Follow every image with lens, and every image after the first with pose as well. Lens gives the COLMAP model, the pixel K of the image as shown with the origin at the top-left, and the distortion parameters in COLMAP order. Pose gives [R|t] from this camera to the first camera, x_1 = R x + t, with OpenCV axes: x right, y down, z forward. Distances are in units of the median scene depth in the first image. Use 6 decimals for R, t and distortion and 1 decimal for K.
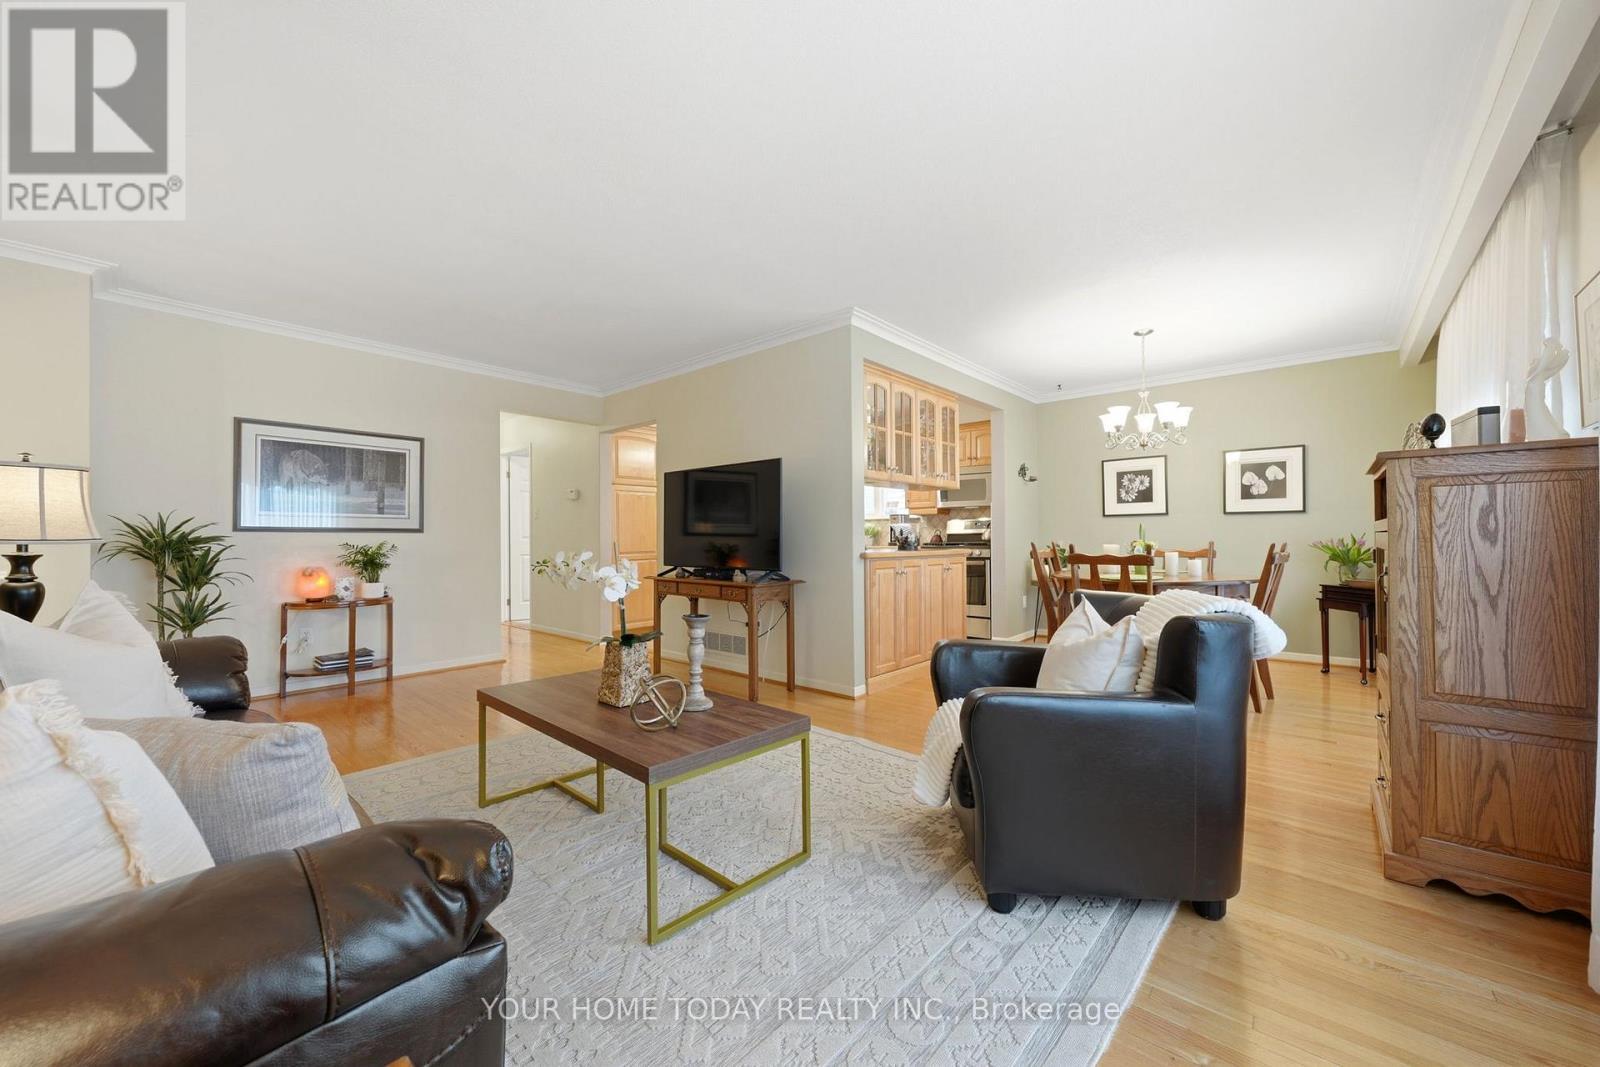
lens RADIAL K [[600.7, 0, 805.3], [0, 600.7, 536.7], [0, 0, 1]] dist [-0.003236, -0.000201]
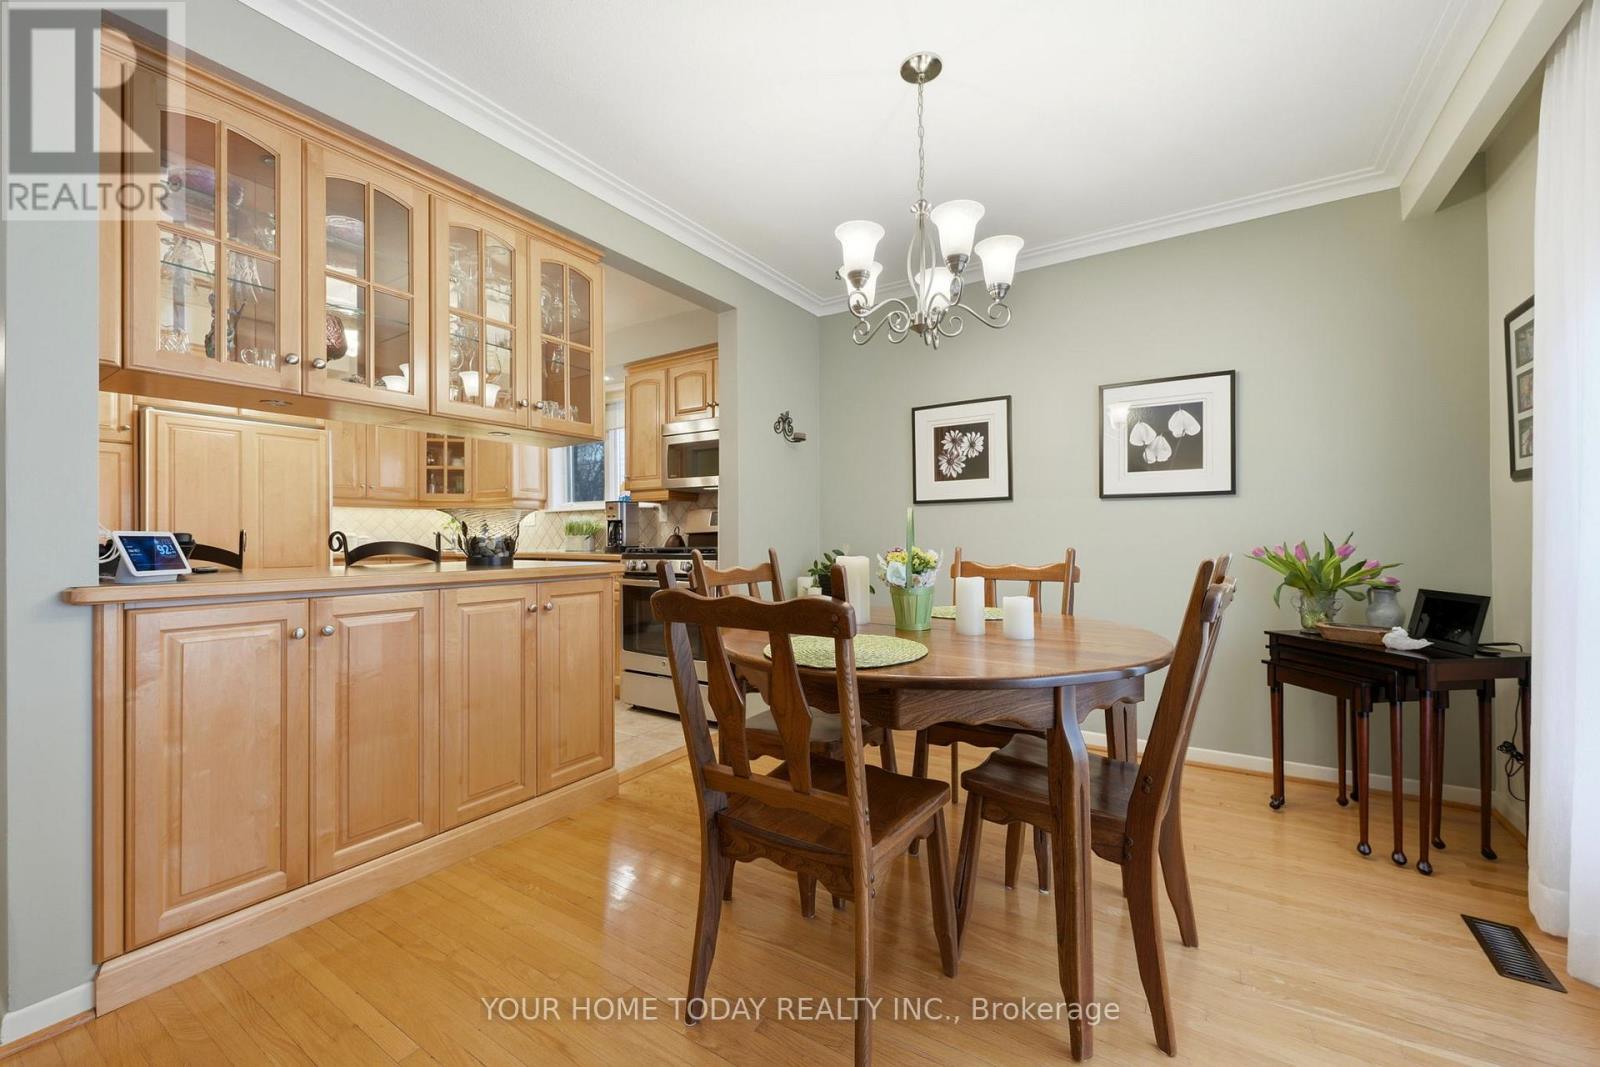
lens RADIAL K [[644.8, 0, 796.5], [0, 644.8, 533.5], [0, 0, 1]] dist [-0.000283, -0.000087]
pose [[0.989030, 0.002443, 0.147696, 0.341251], [-0.001886, 0.999991, -0.003907, -0.001909], [-0.147704, 0.003586, 0.989025, 0.463240]]
